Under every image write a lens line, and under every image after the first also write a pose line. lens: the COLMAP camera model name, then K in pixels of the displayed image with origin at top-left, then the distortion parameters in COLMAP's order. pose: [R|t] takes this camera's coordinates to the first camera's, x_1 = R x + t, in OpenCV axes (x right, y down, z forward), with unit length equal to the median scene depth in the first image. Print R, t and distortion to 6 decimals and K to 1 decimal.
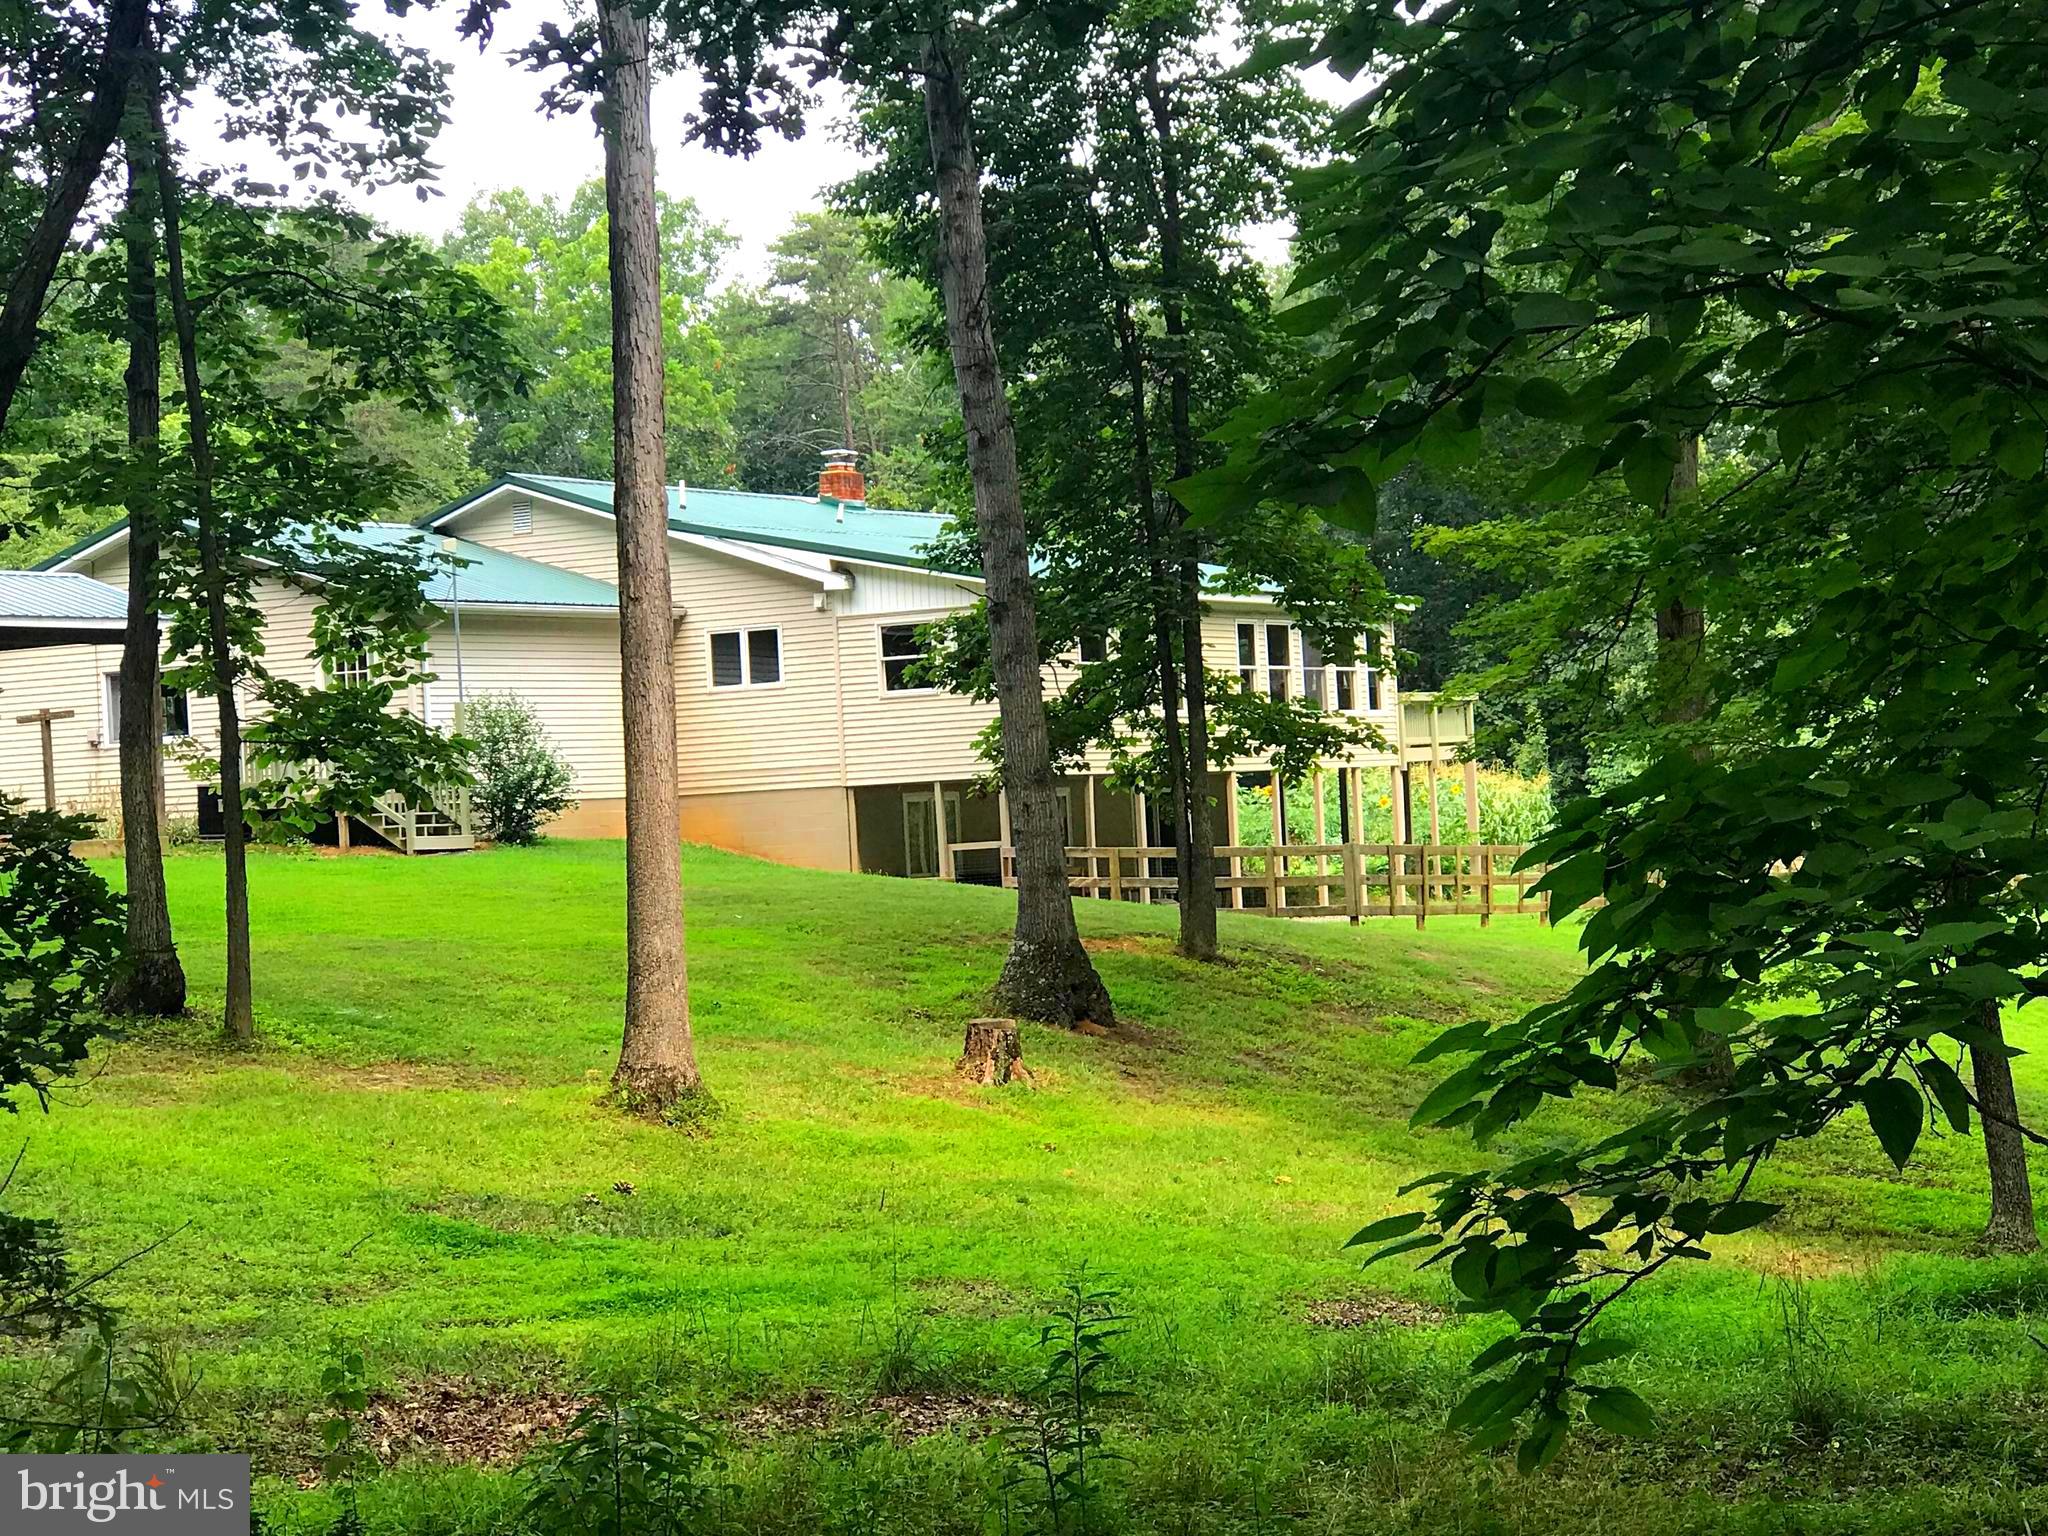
lens RADIAL K [[4435.8, 0, 1015.8], [0, 4435.8, 769.2], [0, 0, 1]] dist [0.030836, 0.000000]
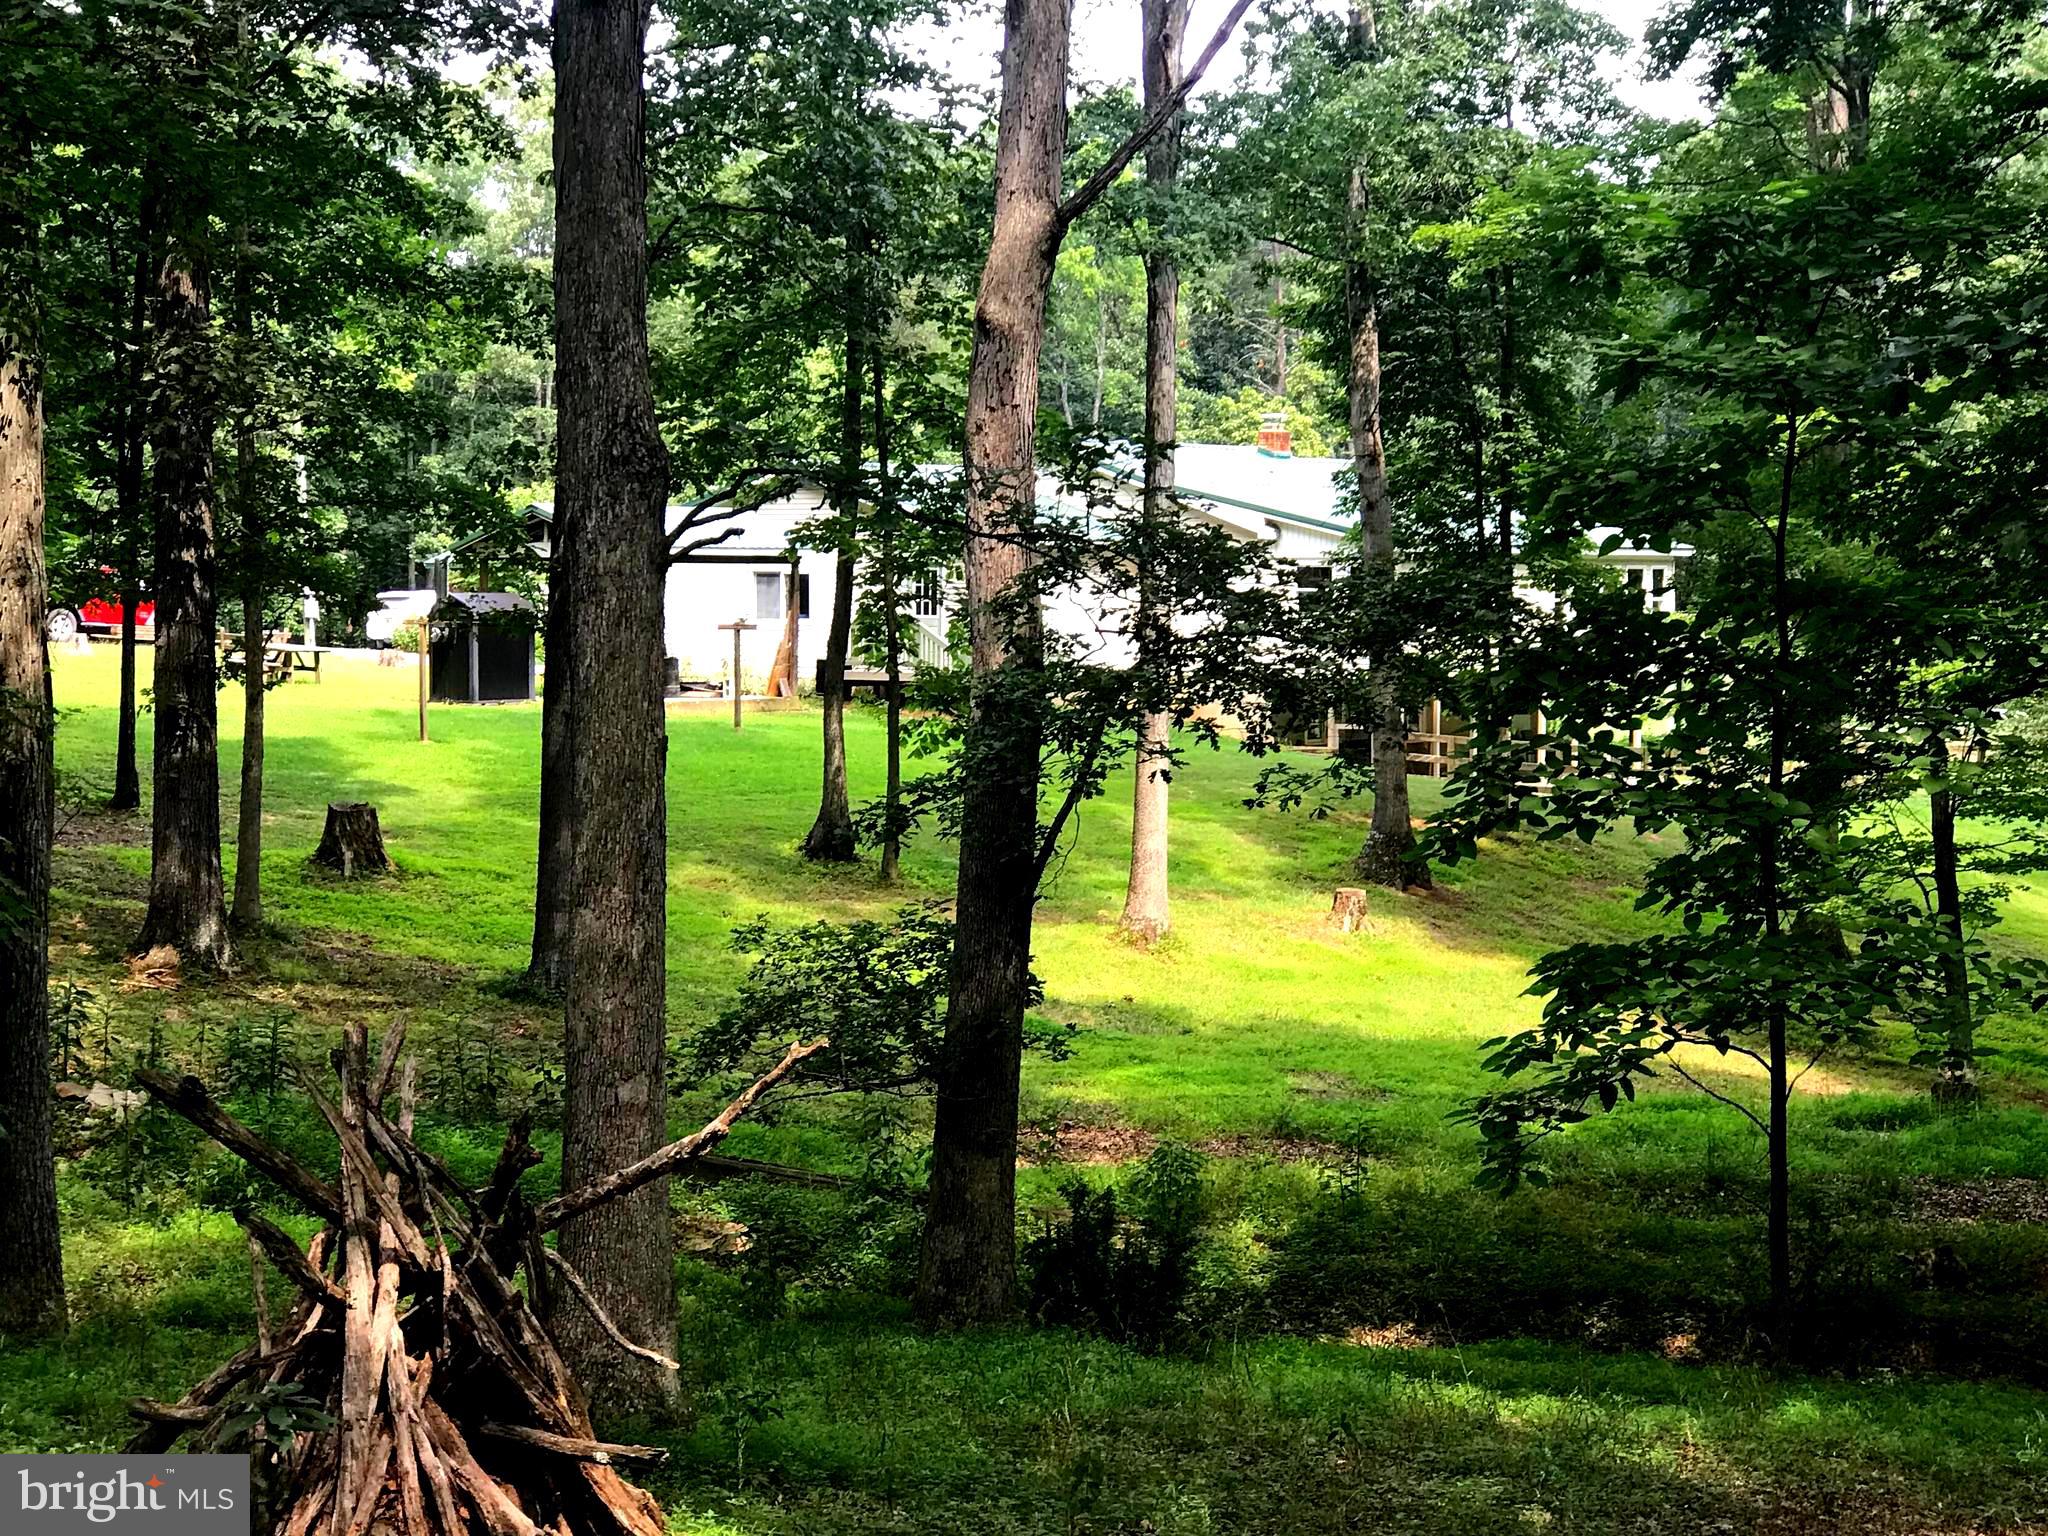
lens RADIAL K [[4160.9, 0, 1028.3], [0, 4160.9, 767.7], [0, 0, 1]] dist [-0.280121, 0.000000]
pose [[0.994022, 0.063578, -0.088756, 0.009424], [-0.057501, 0.995928, 0.069432, -0.088182], [0.092809, -0.063913, 0.993631, -0.510850]]
